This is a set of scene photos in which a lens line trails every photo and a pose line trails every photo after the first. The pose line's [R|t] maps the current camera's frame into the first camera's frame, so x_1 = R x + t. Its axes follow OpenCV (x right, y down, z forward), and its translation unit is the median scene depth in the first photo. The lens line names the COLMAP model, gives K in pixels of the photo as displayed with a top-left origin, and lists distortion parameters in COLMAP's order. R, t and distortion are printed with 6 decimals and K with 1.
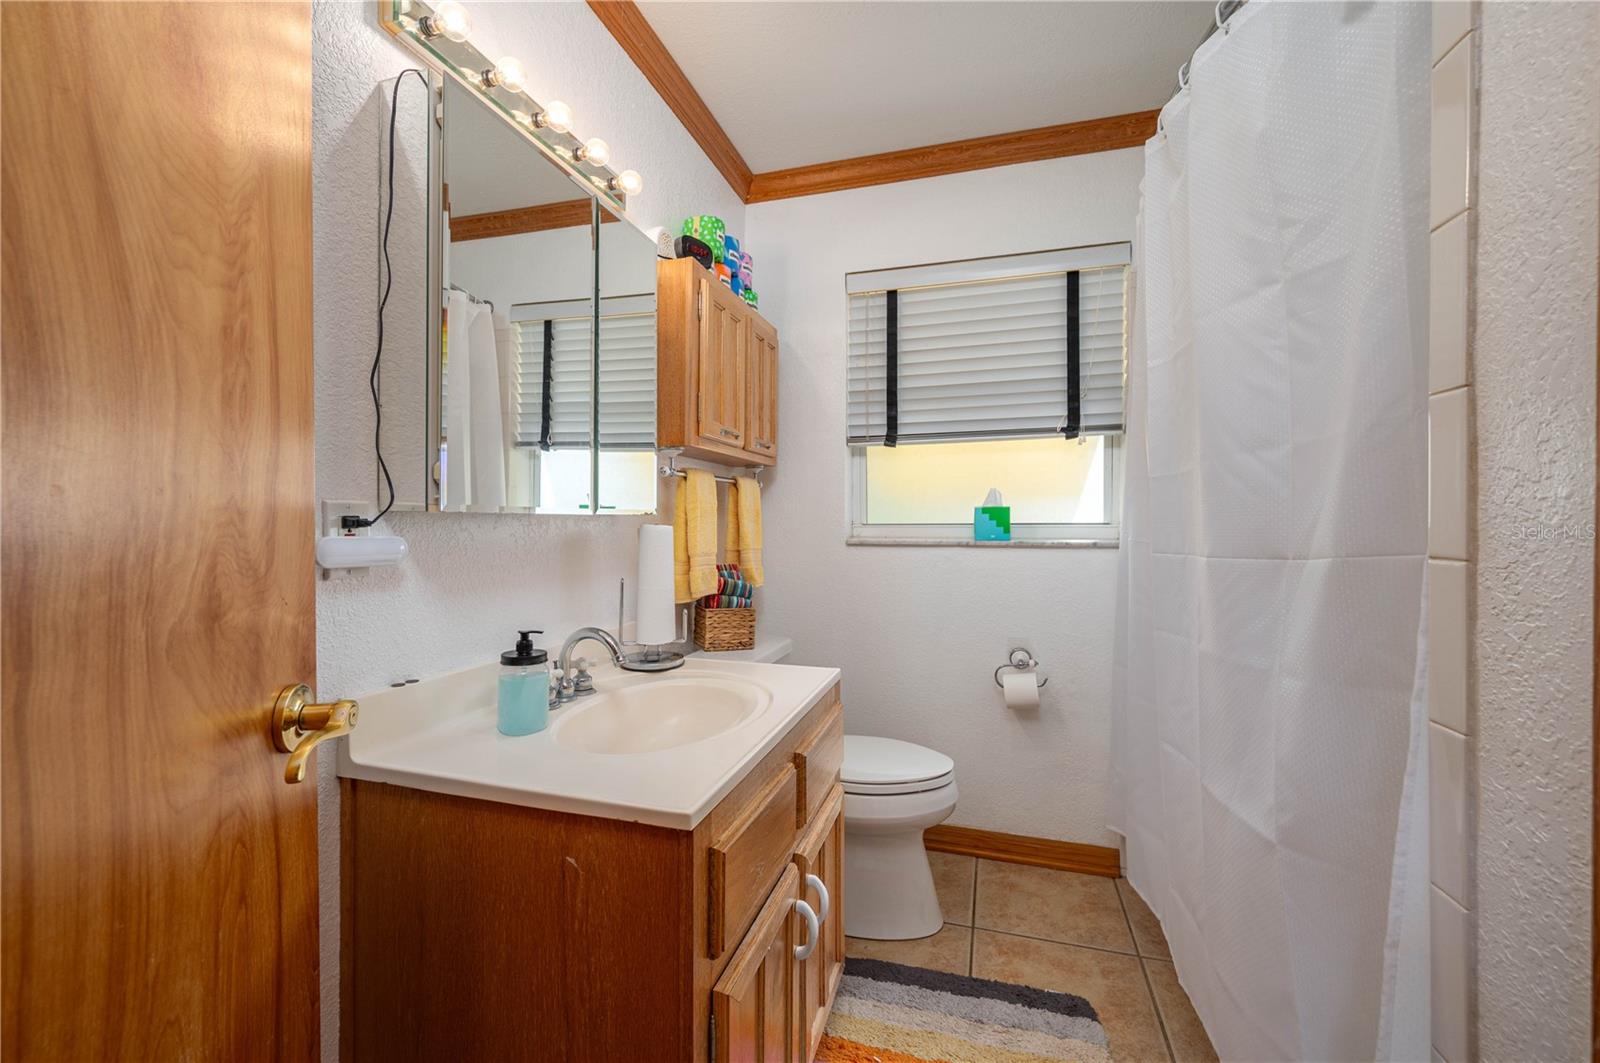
lens RADIAL K [[642.5, 0, 805.2], [0, 642.5, 526.7], [0, 0, 1]] dist [-0.000312, -0.000035]
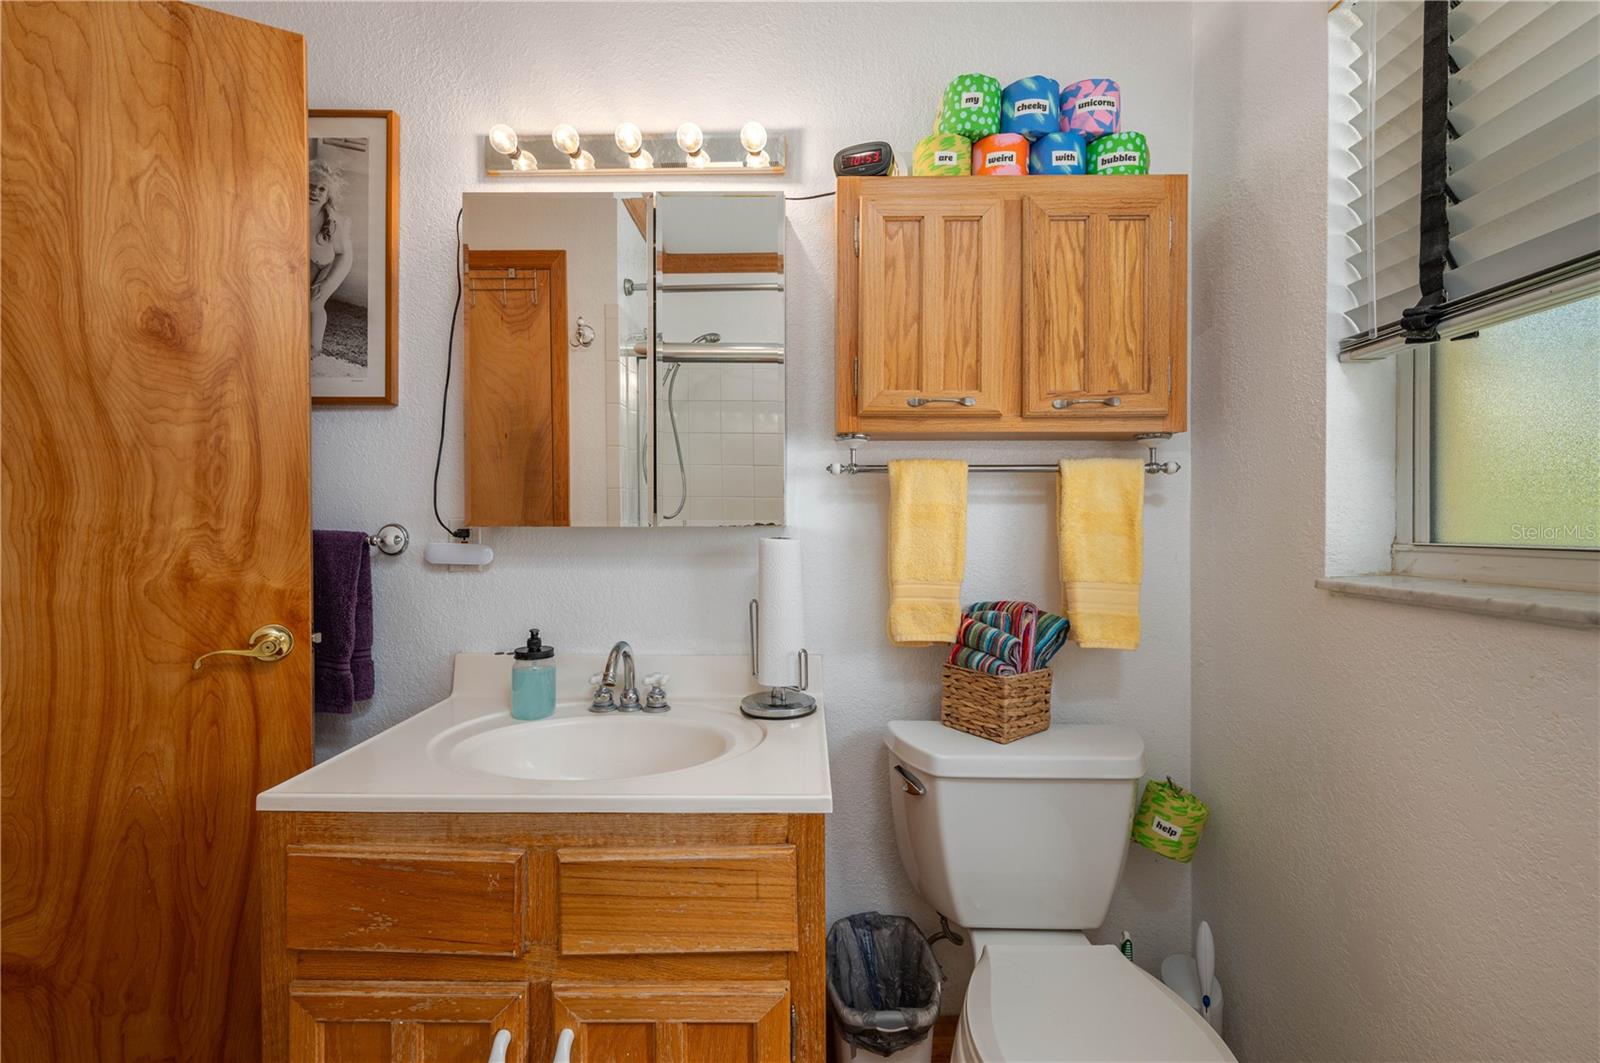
lens RADIAL K [[728.1, 0, 798.9], [0, 728.1, 526.1], [0, 0, 1]] dist [0.001874, 0.000243]
pose [[0.260075, 0.006158, -0.965569, 0.920589], [-0.007064, 0.999965, 0.004475, -0.029942], [0.965563, 0.005657, 0.260109, 1.111413]]
